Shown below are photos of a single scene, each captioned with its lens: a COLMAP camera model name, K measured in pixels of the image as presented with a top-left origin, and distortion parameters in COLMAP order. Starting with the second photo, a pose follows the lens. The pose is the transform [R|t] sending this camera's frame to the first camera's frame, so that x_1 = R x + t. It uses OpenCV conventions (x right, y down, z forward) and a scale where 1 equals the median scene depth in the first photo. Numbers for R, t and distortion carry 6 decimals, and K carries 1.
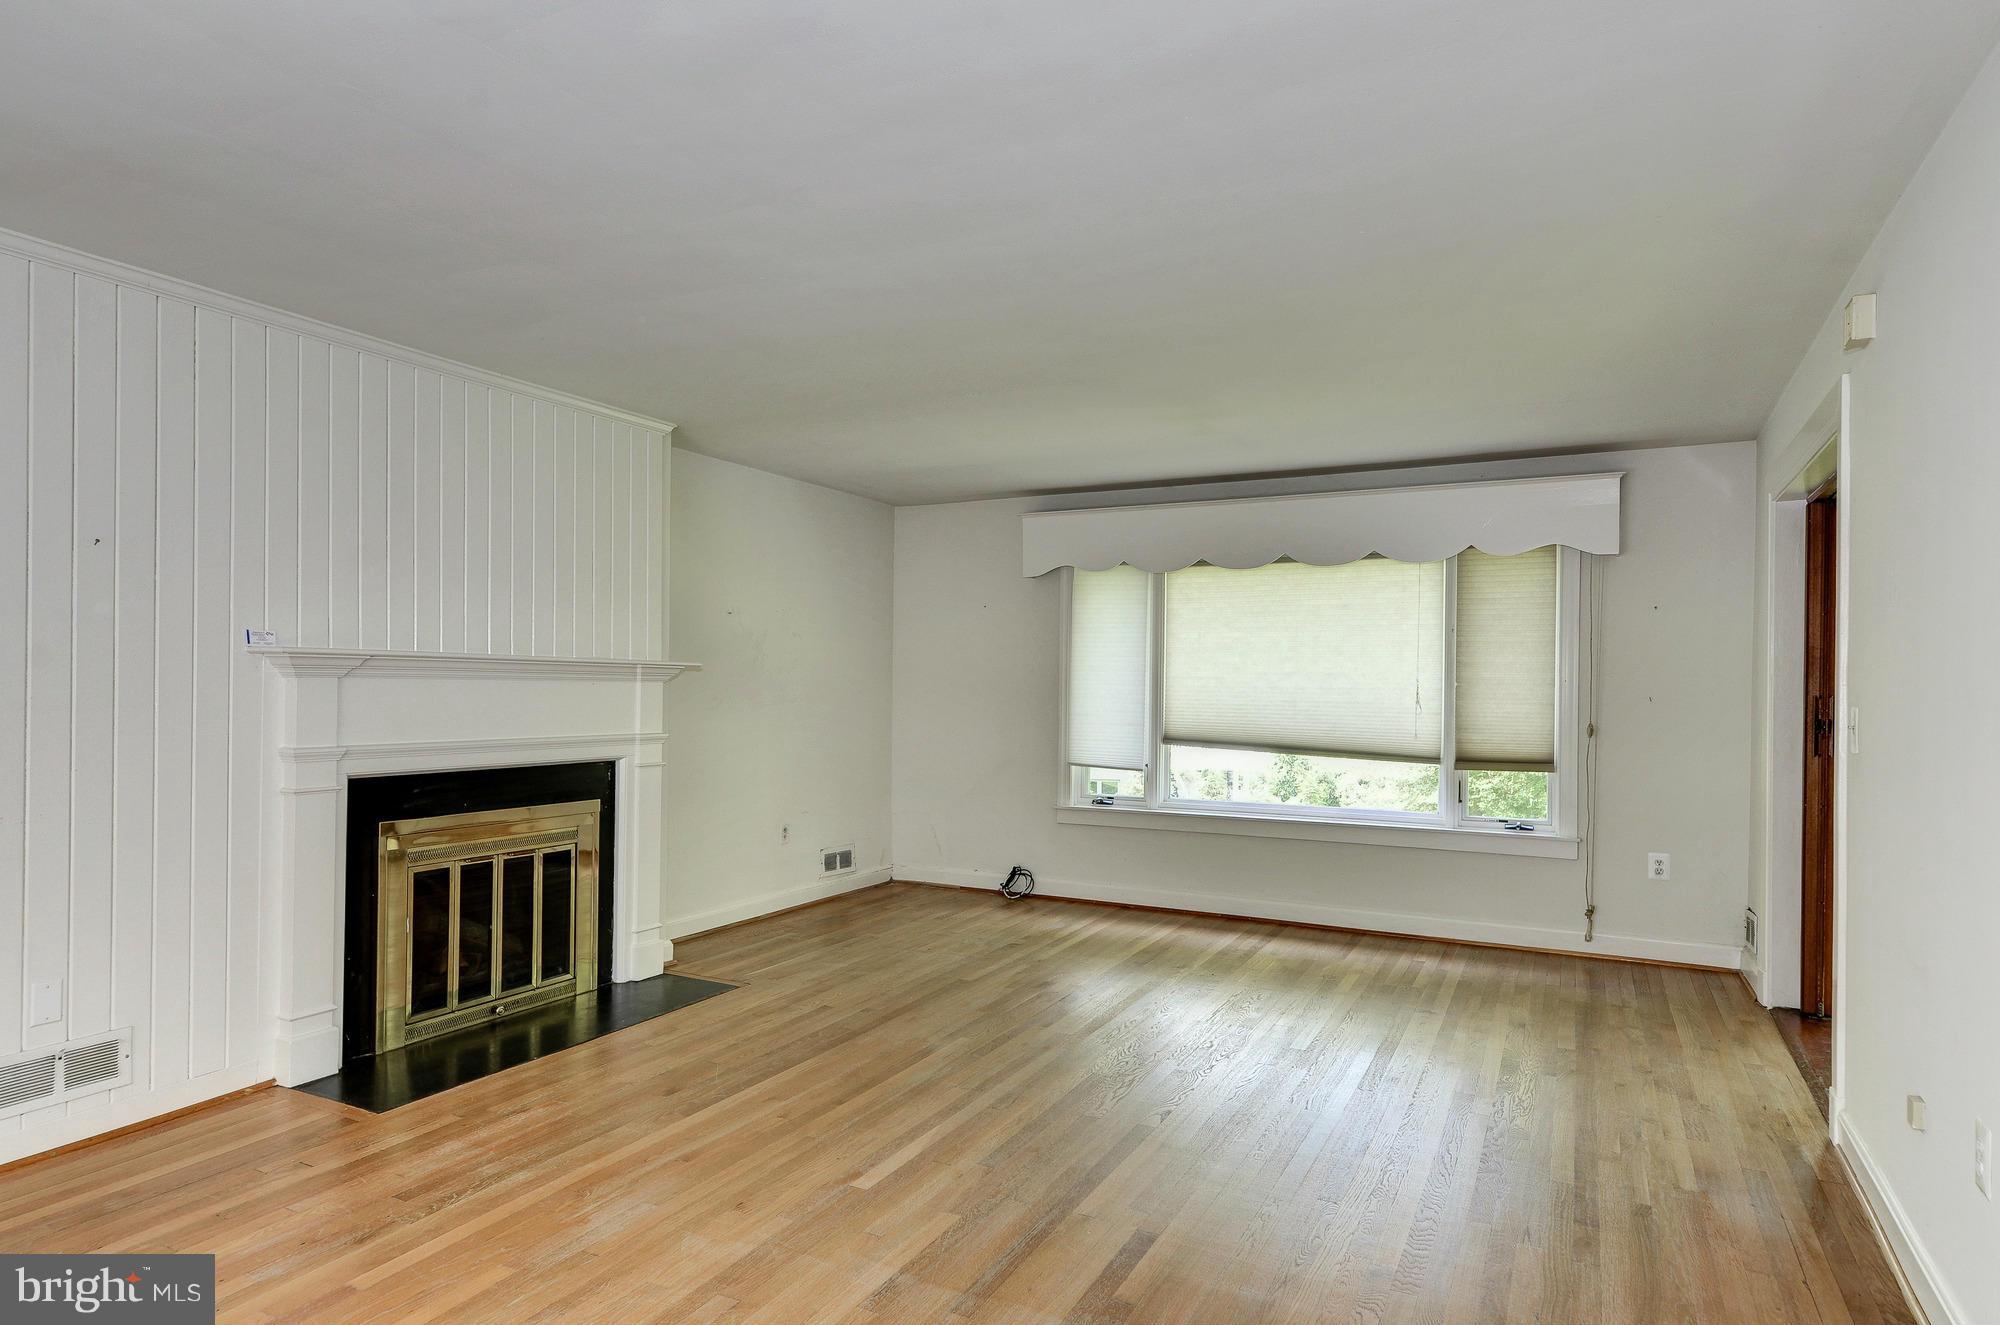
lens RADIAL K [[1169.5, 0, 1002.4], [0, 1169.5, 691.2], [0, 0, 1]] dist [0.018538, -0.001389]
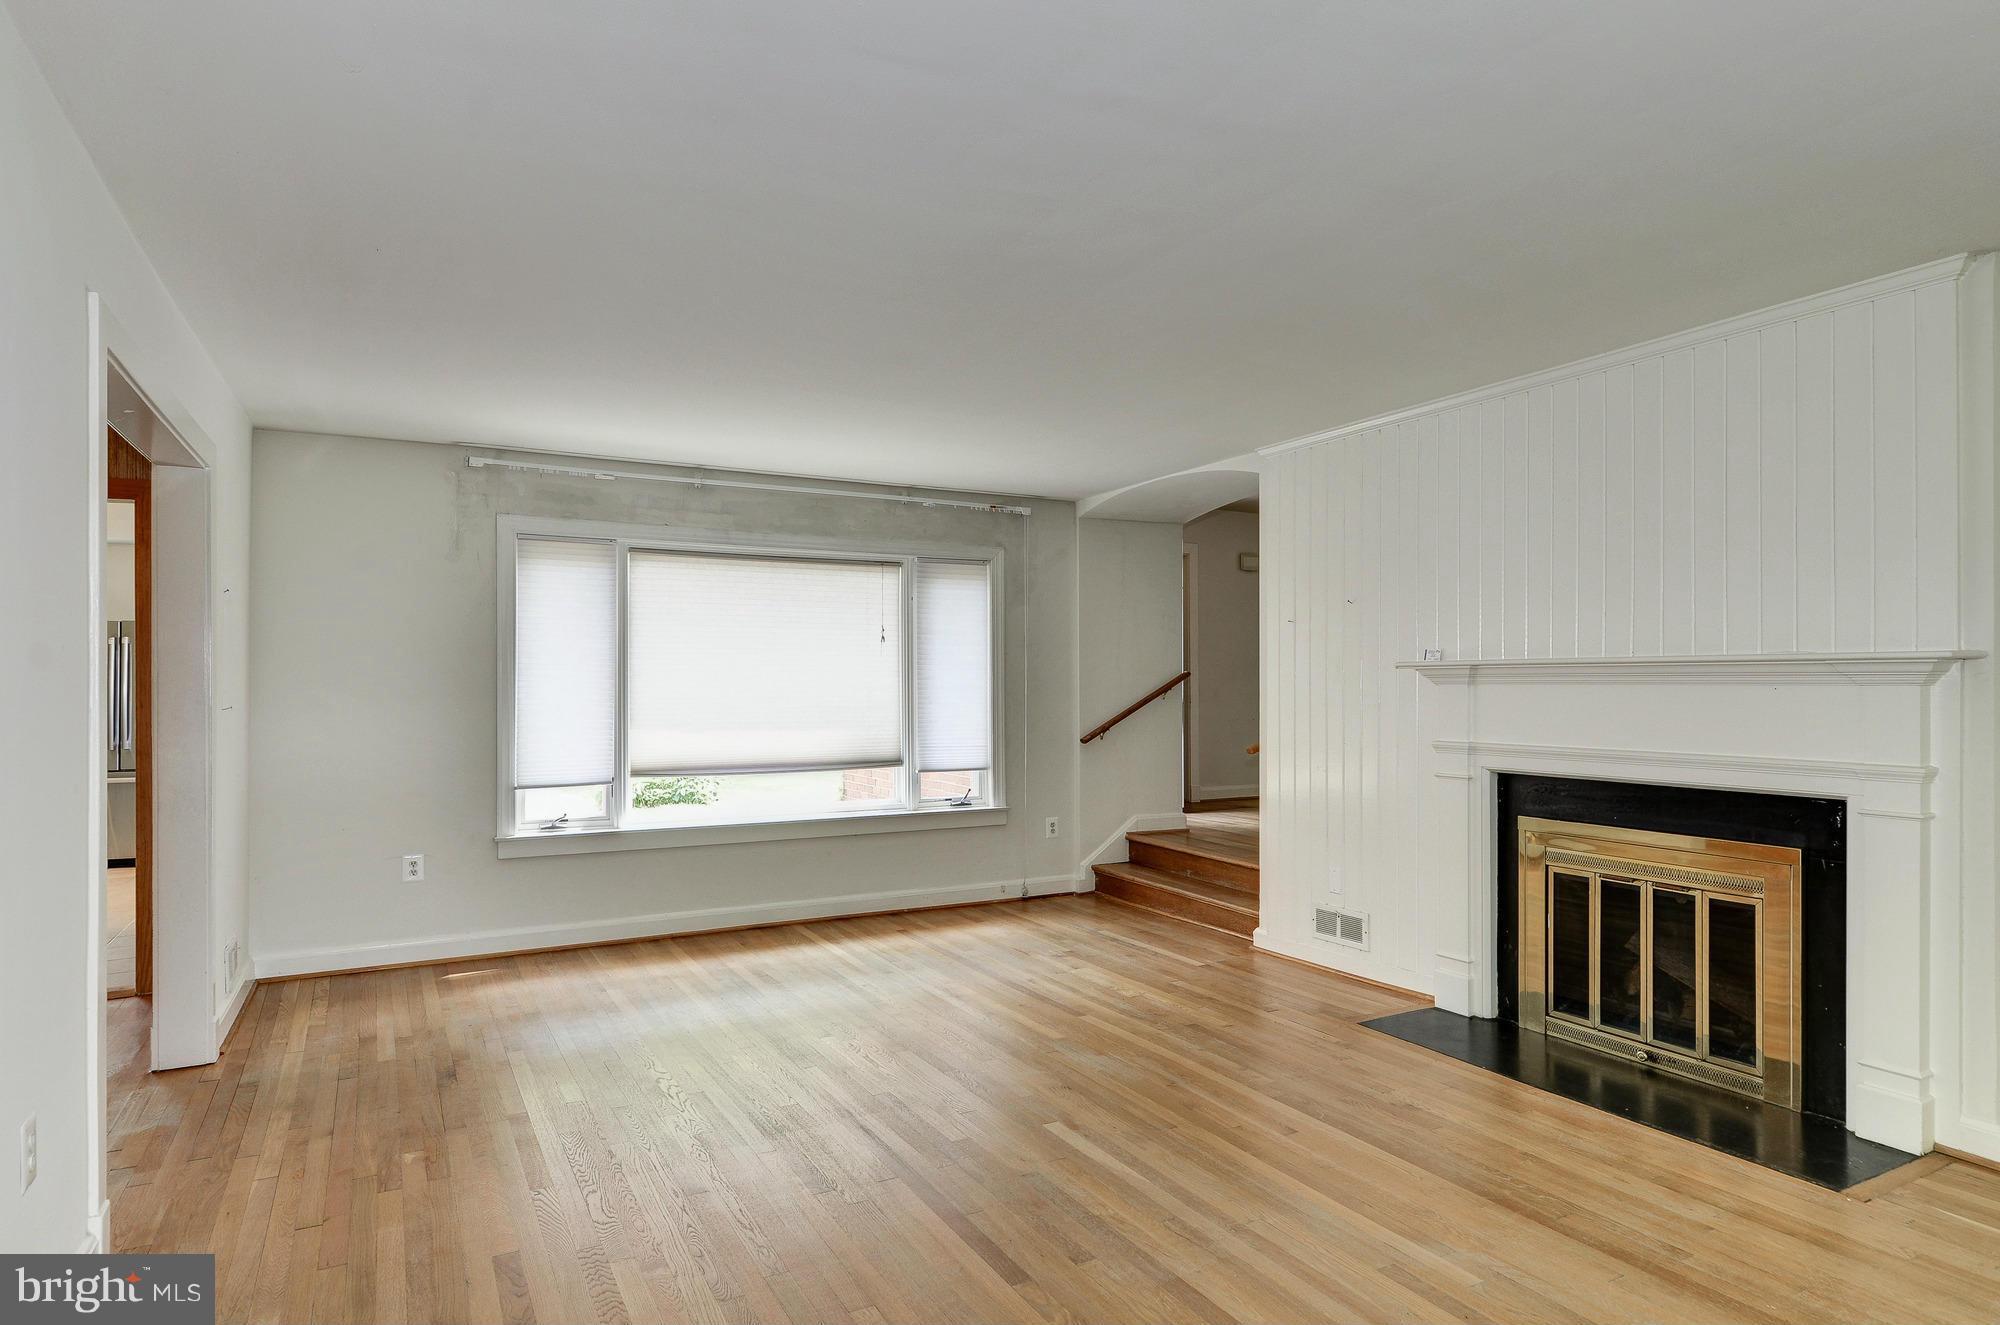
lens RADIAL K [[1169.5, 0, 1002.4], [0, 1169.5, 691.2], [0, 0, 1]] dist [0.018538, -0.001389]
pose [[-0.579972, -0.003929, -0.814627, 0.605546], [-0.007972, 0.999968, 0.000852, -0.001508], [0.814598, 0.006988, -0.579984, 1.168074]]
